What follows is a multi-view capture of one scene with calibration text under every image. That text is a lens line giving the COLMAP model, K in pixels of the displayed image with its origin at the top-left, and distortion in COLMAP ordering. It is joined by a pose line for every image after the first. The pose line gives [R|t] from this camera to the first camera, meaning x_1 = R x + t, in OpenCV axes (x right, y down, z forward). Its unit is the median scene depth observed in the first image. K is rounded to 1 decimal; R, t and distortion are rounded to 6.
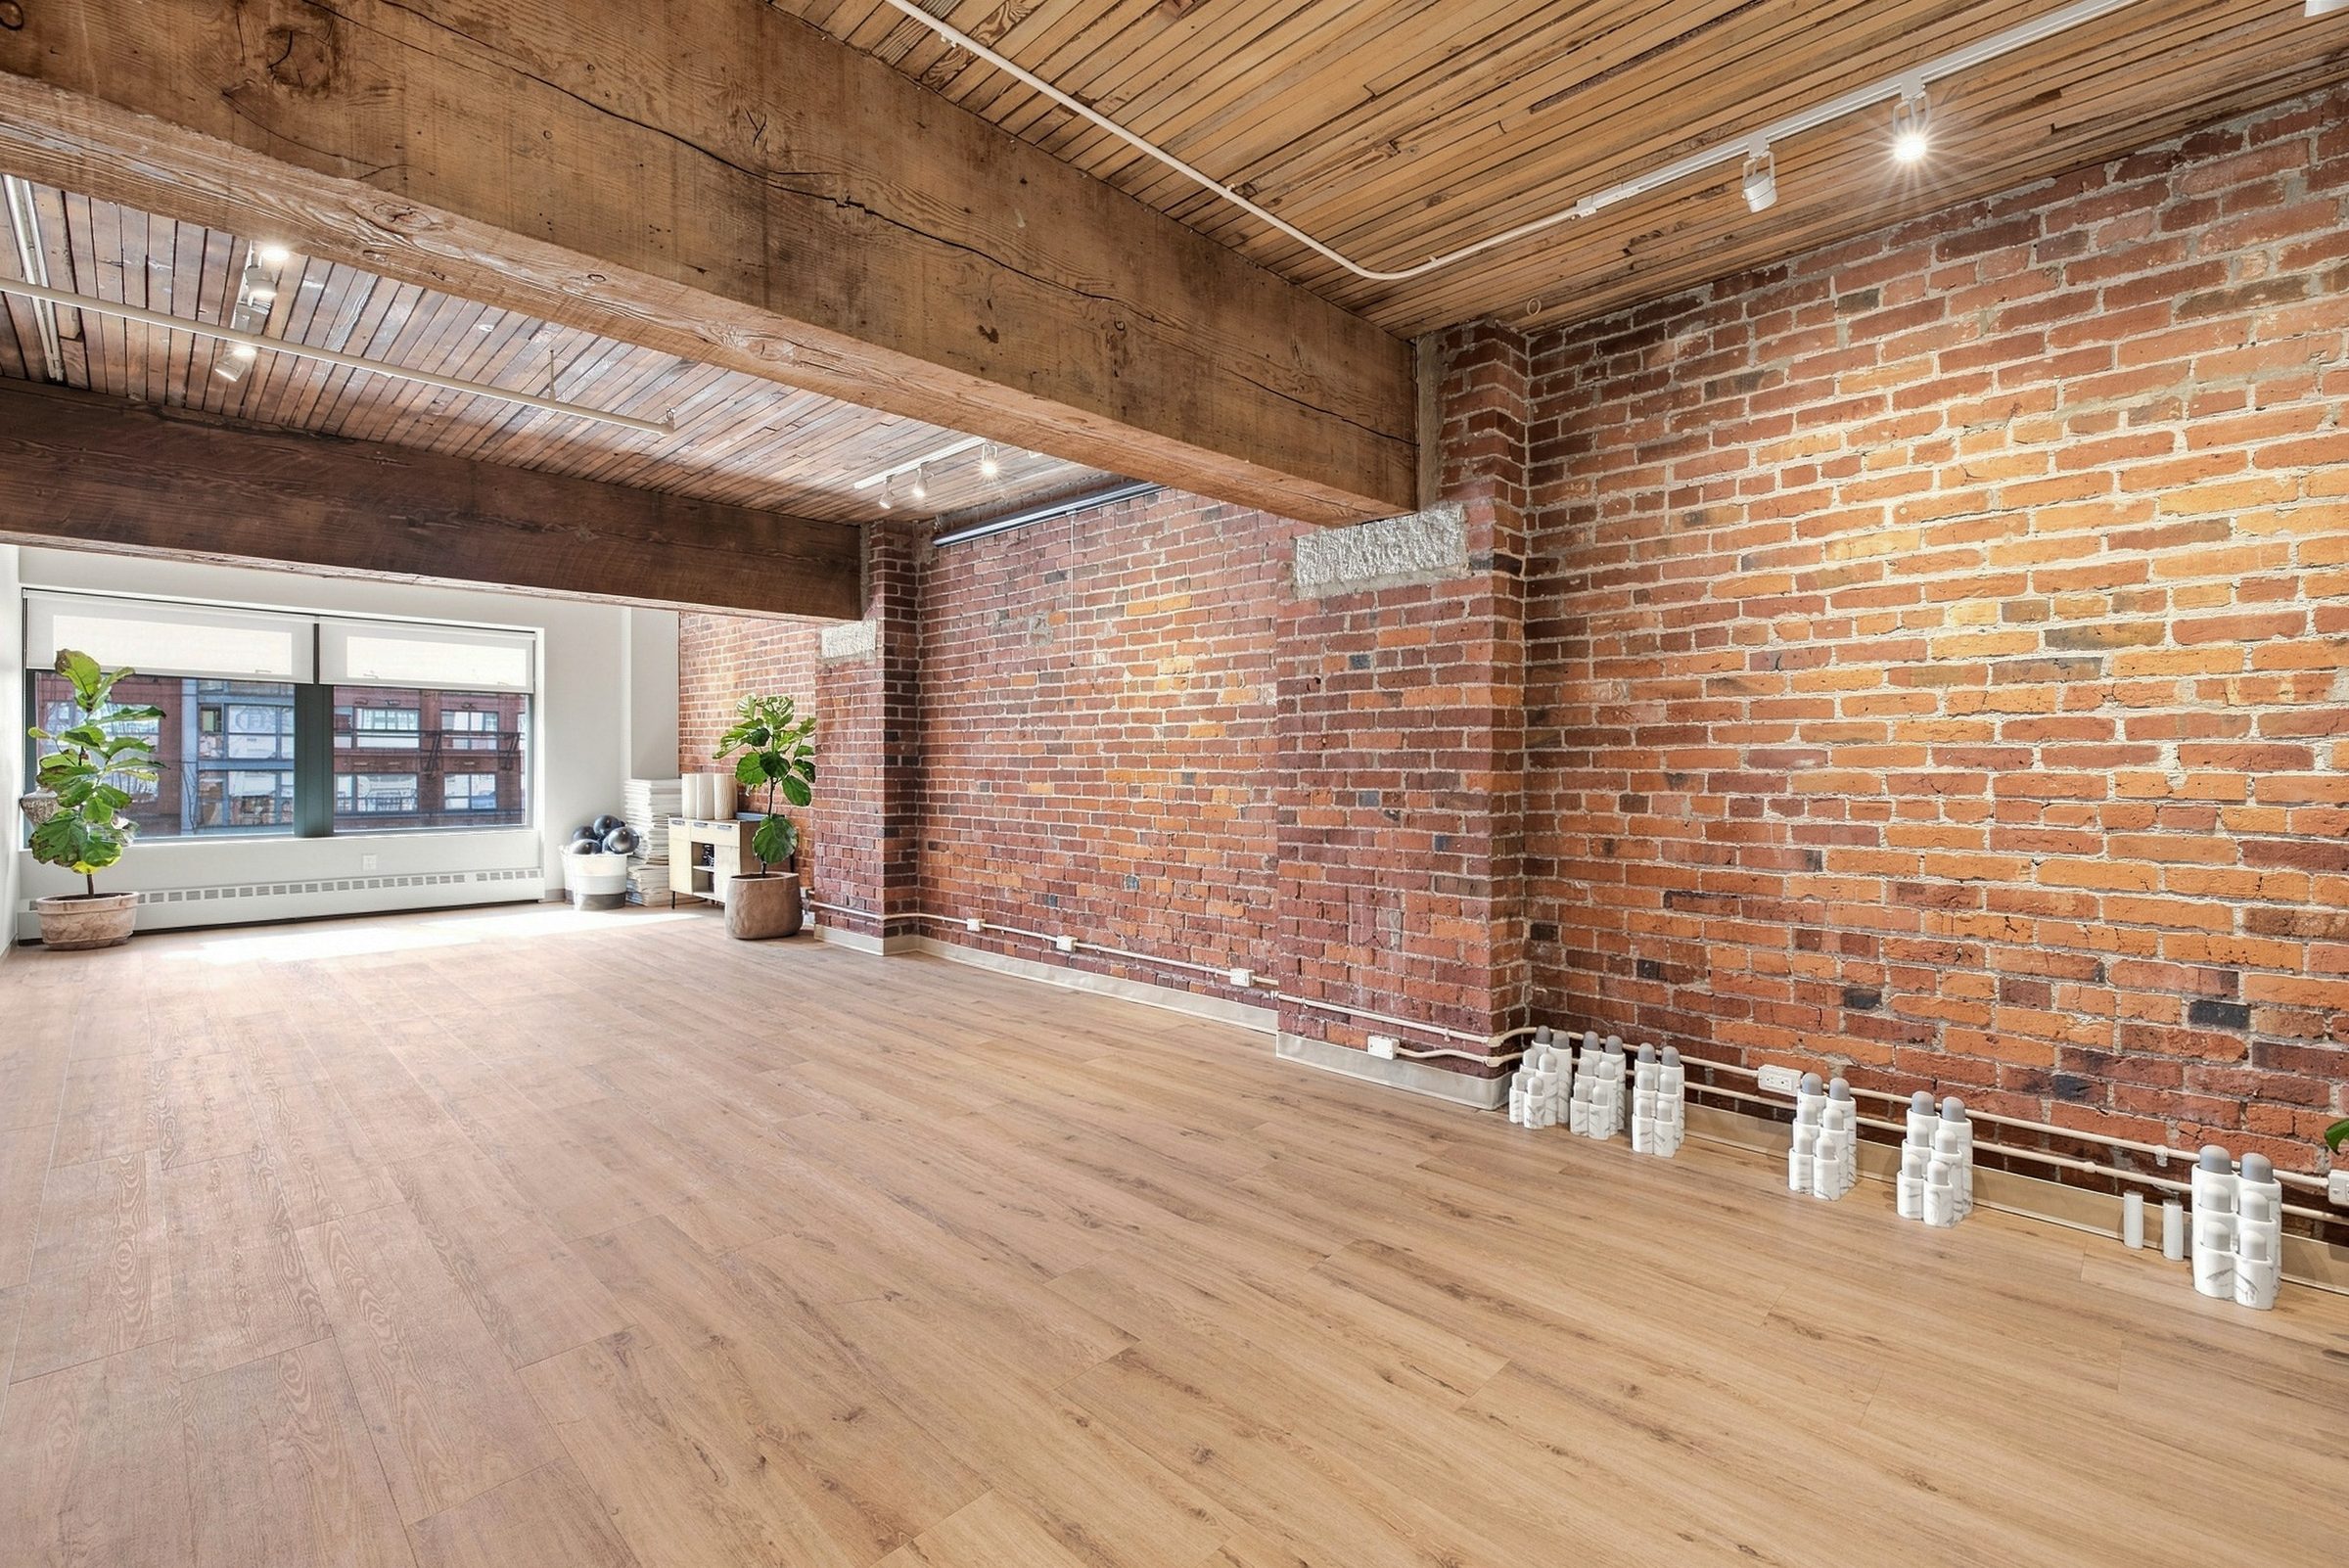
lens RADIAL K [[1016.1, 0, 1178.9], [0, 1016.1, 754.2], [0, 0, 1]] dist [0.000495, -0.000408]
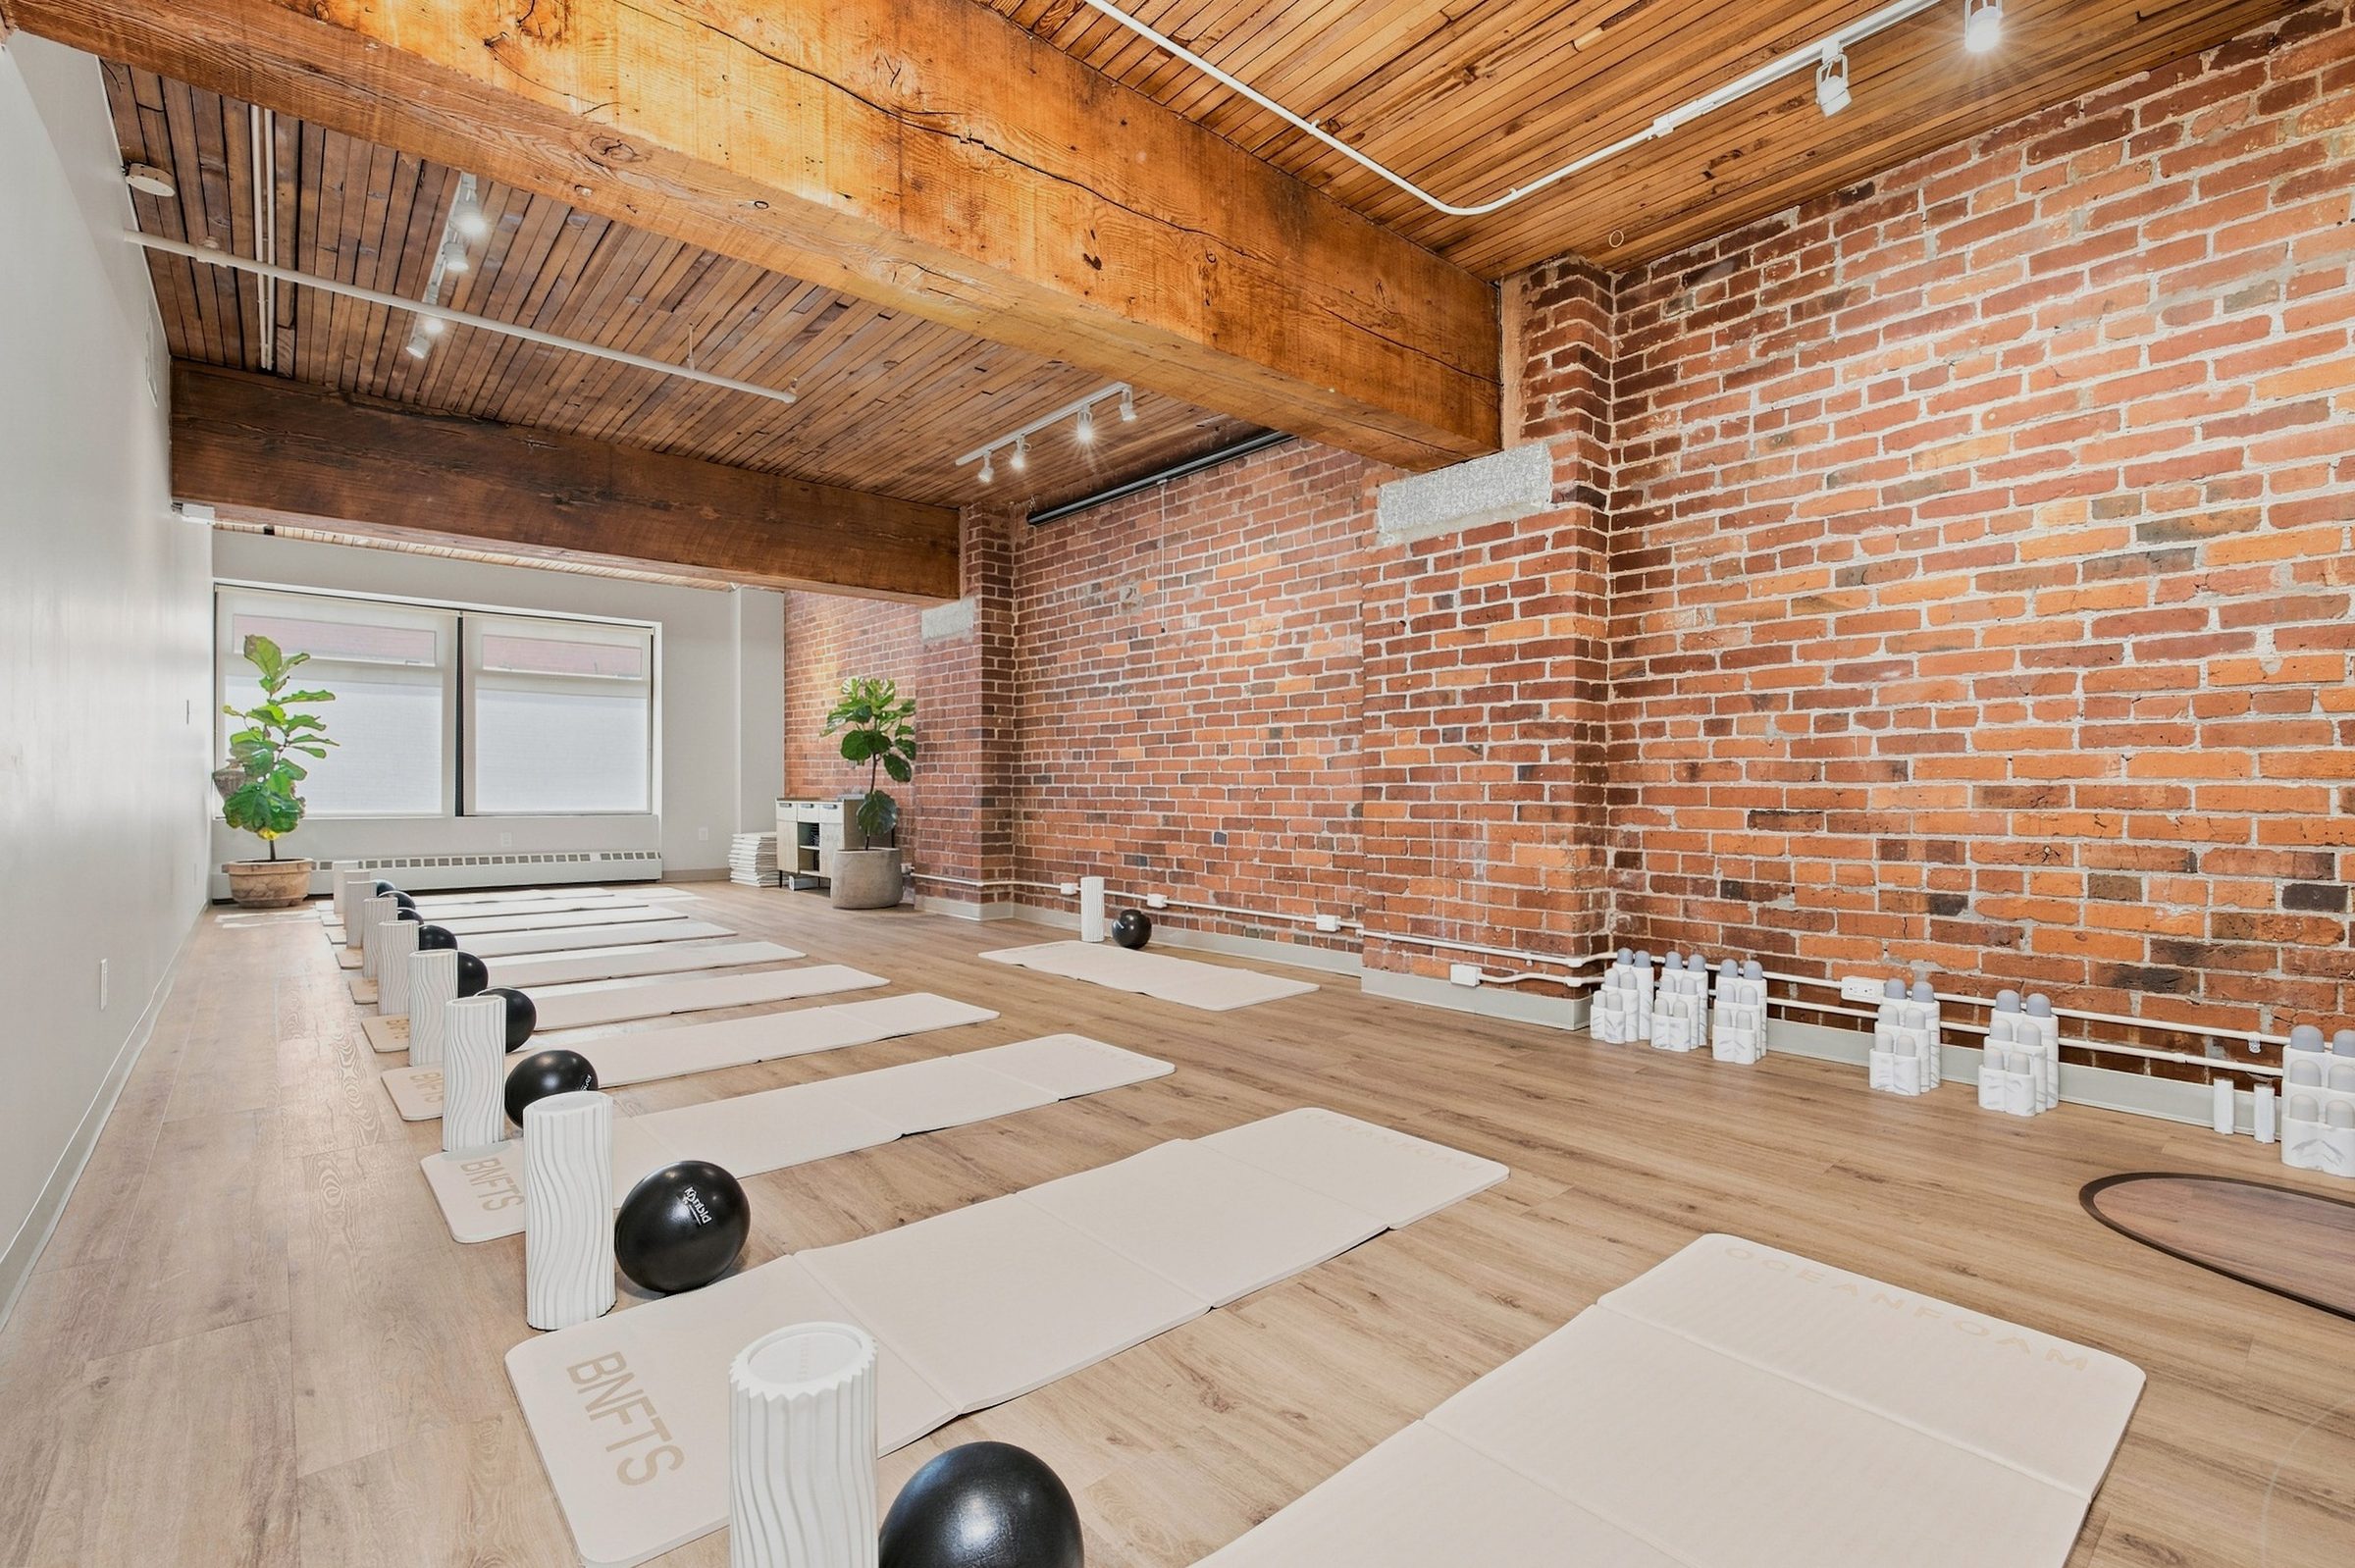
lens RADIAL K [[1045.5, 0, 1177.5], [0, 1045.5, 784.0], [0, 0, 1]] dist [-0.000263, -0.000350]
pose [[0.996302, 0.002163, -0.085897, 0.001777], [-0.002085, 0.999997, 0.001002, 0.113963], [0.085899, -0.000819, 0.996304, -0.088580]]
